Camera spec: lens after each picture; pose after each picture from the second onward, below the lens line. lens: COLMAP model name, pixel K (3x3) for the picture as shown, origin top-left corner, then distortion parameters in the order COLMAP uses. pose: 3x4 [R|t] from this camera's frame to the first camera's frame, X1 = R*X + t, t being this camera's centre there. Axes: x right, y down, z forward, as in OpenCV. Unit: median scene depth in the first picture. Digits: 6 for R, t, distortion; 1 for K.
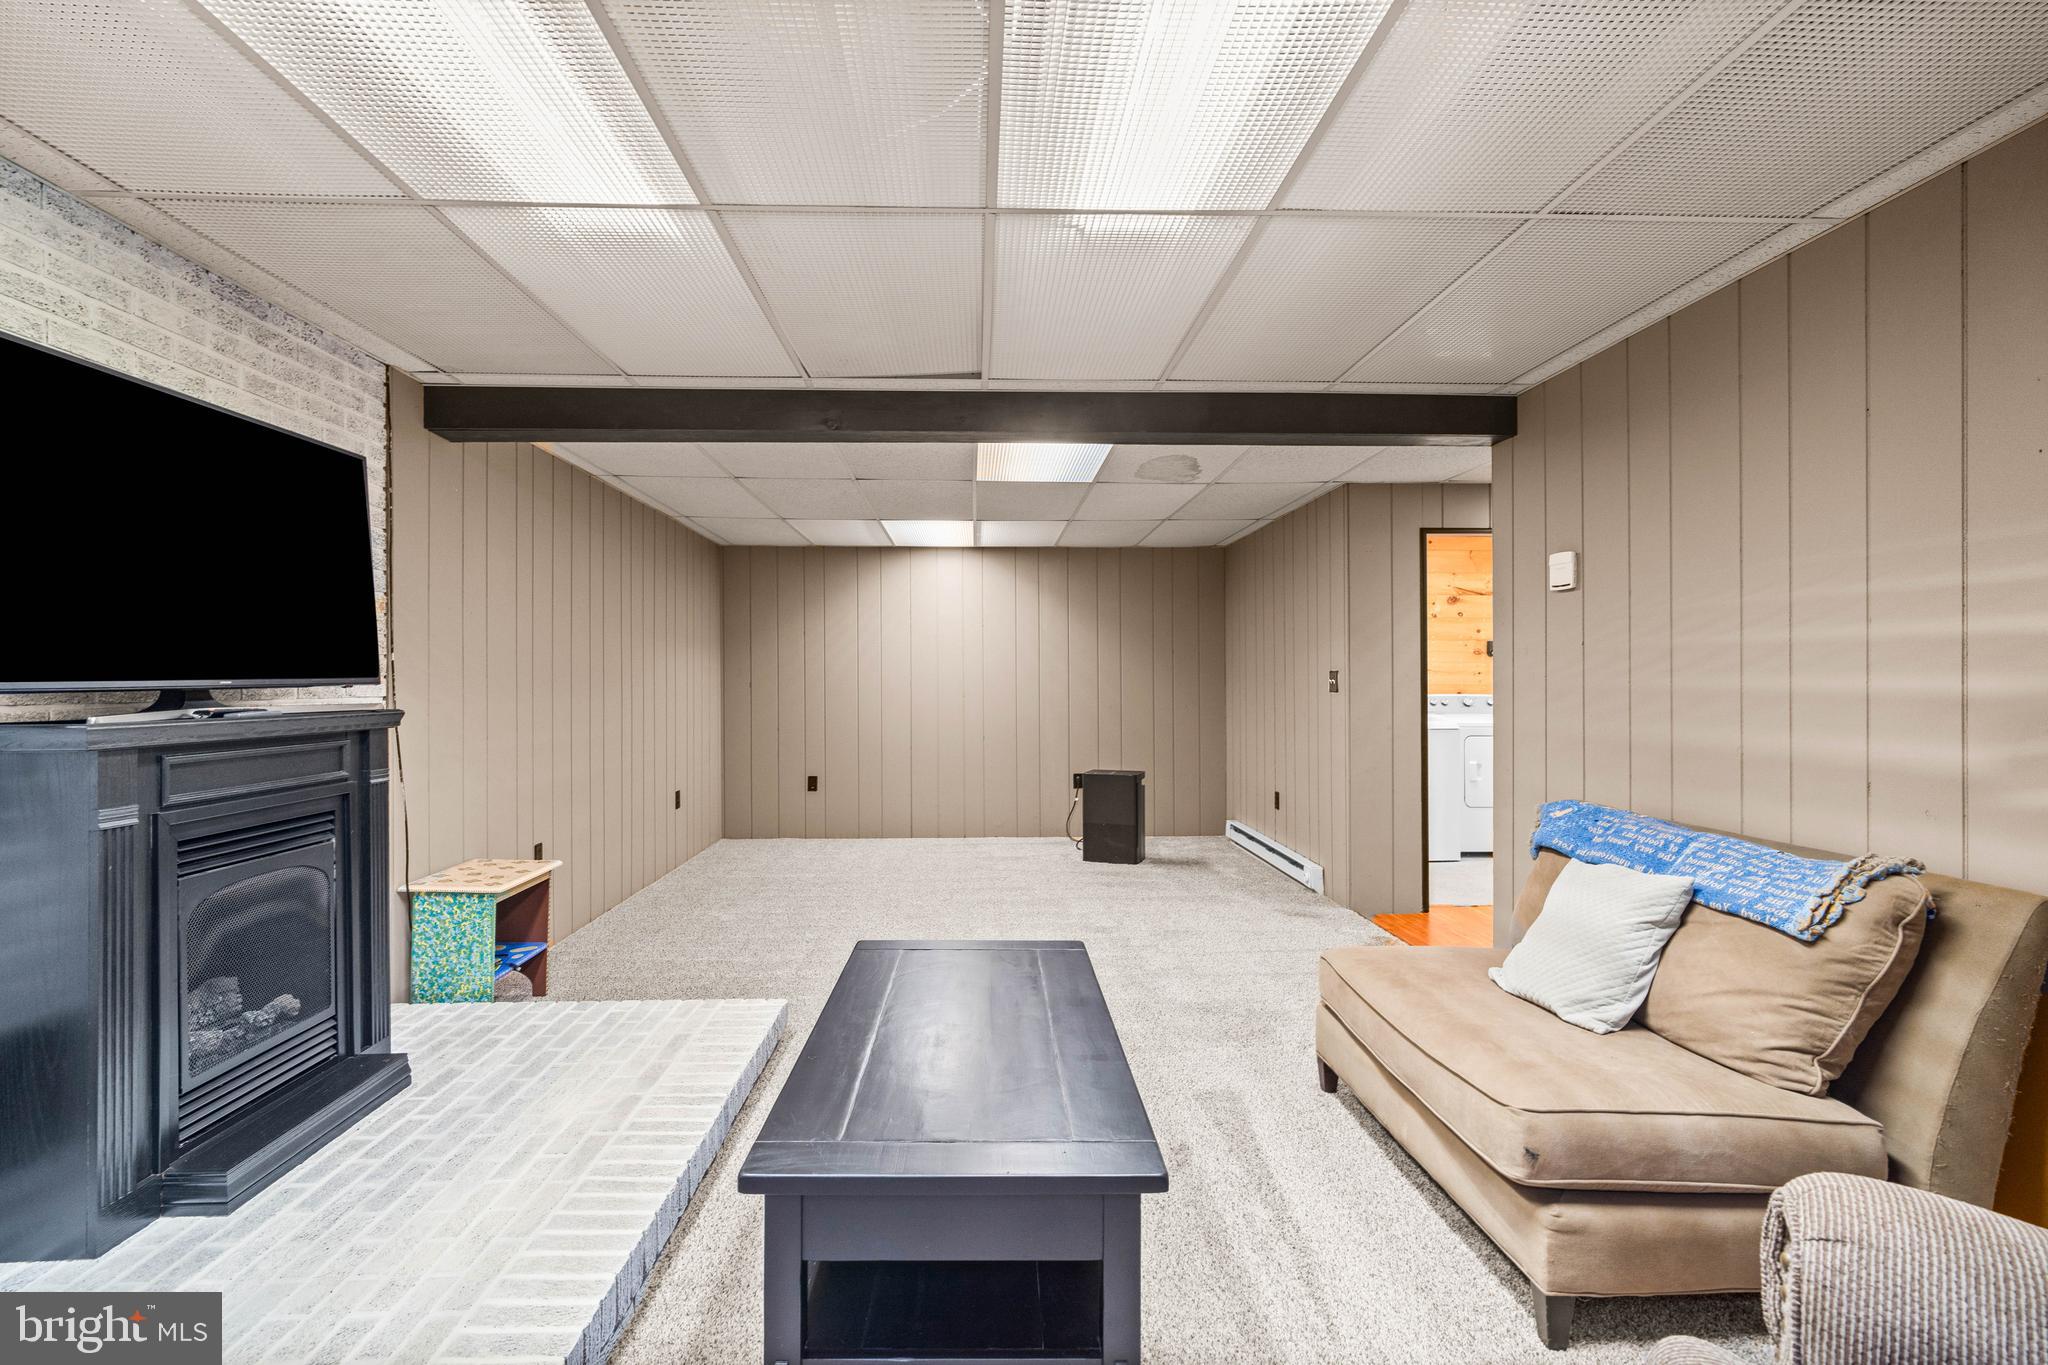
lens RADIAL K [[963.3, 0, 1009.3], [0, 963.3, 681.8], [0, 0, 1]] dist [-0.013091, 0.001398]
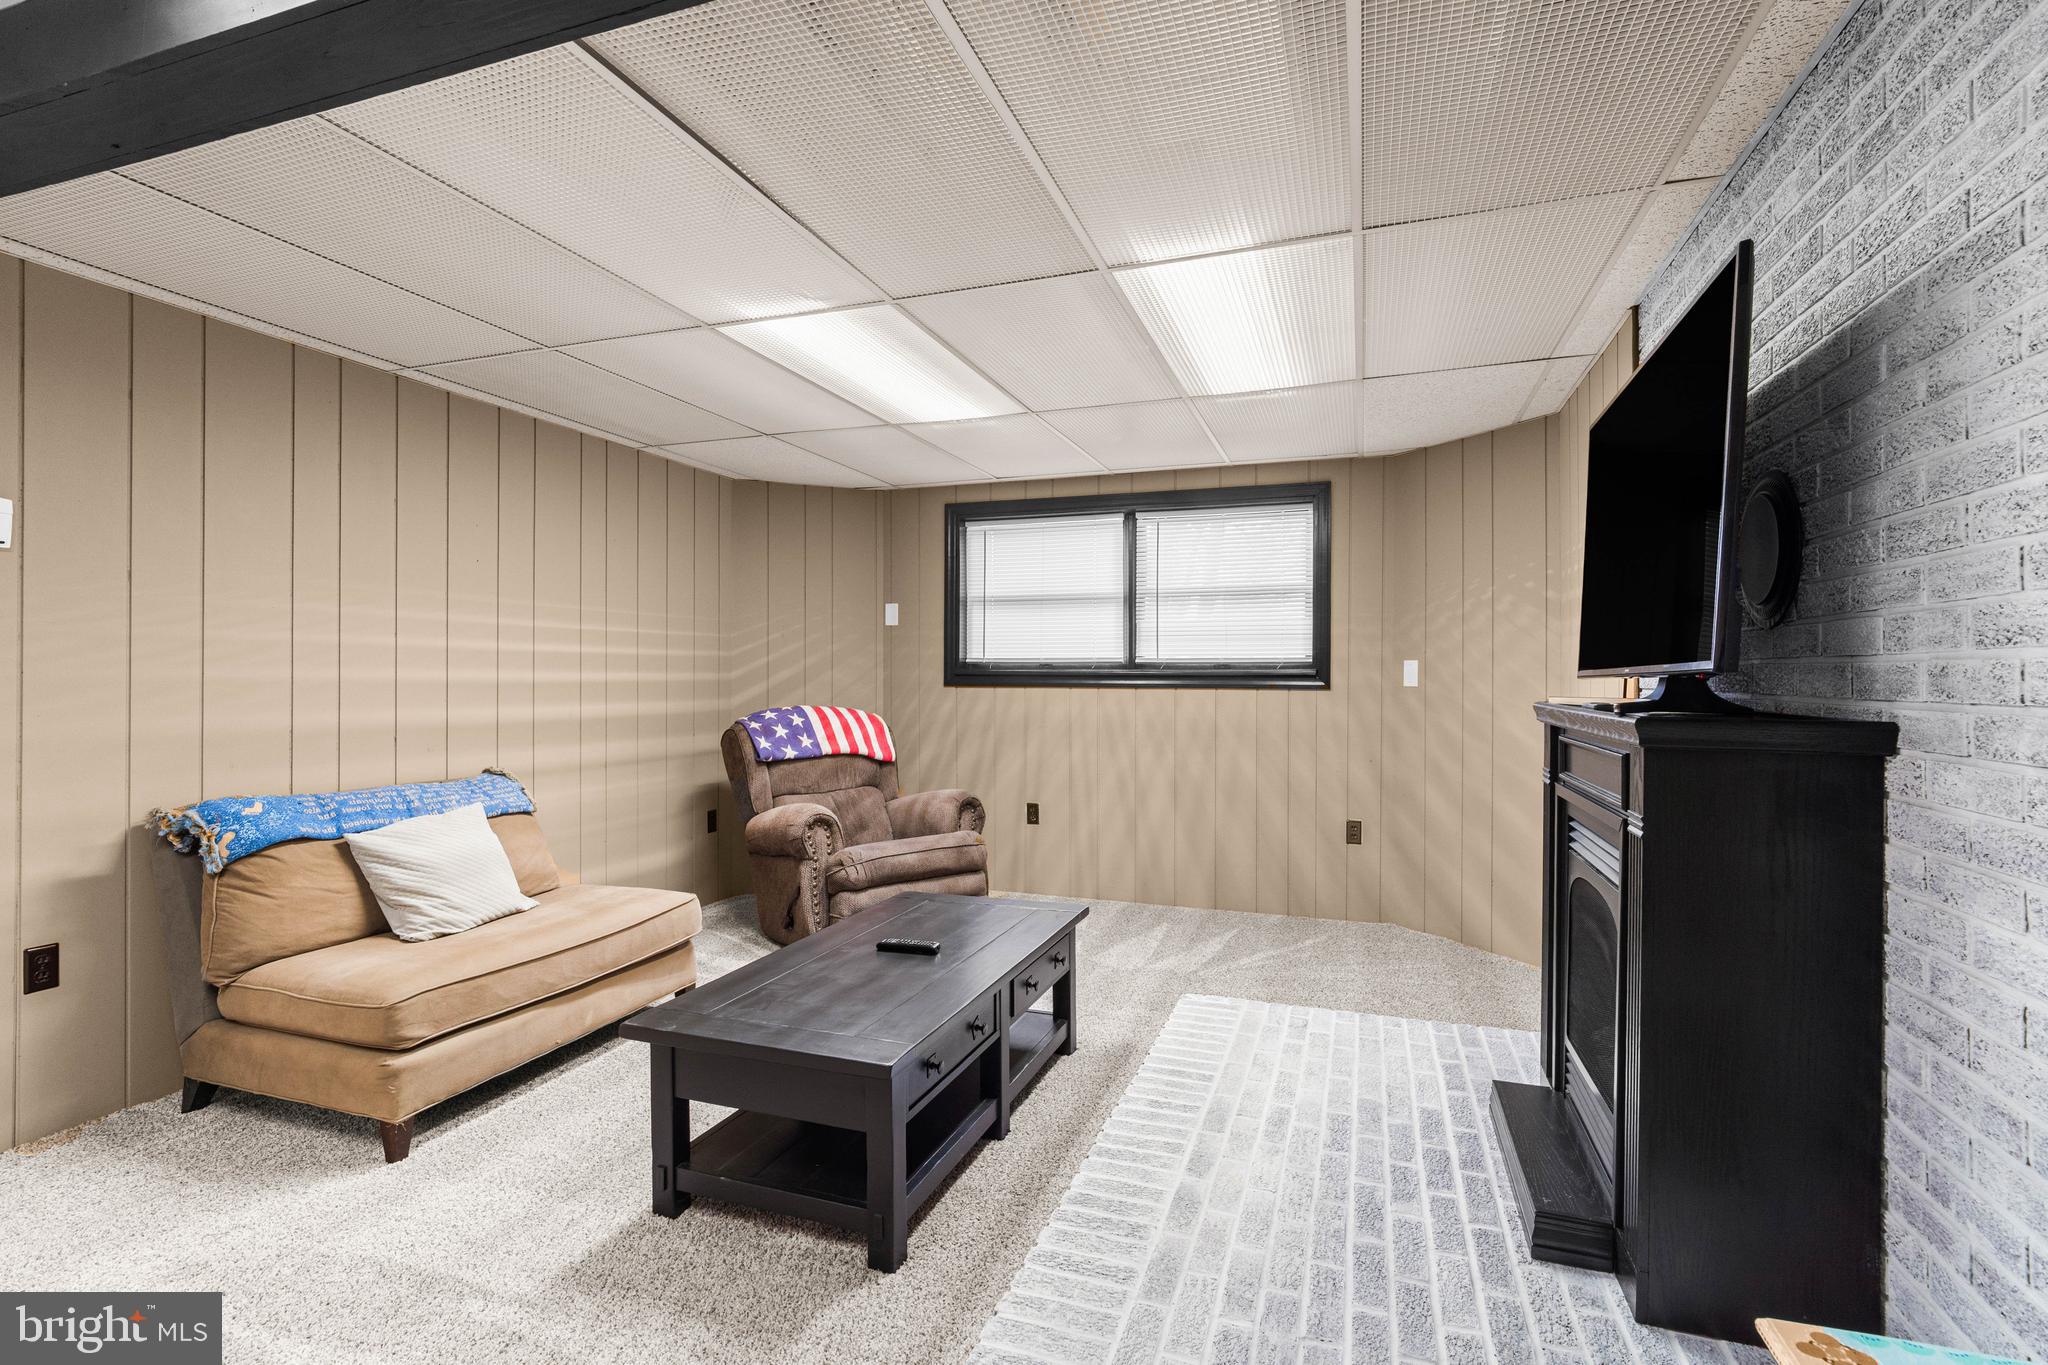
lens RADIAL K [[963.3, 0, 1028.8], [0, 963.3, 666.4], [0, 0, 1]] dist [-0.013091, 0.001398]
pose [[-0.931941, 0.005272, 0.362572, -0.630754], [-0.001055, 0.999851, -0.017248, 0.014868], [-0.362609, -0.016457, -0.931796, 2.059978]]
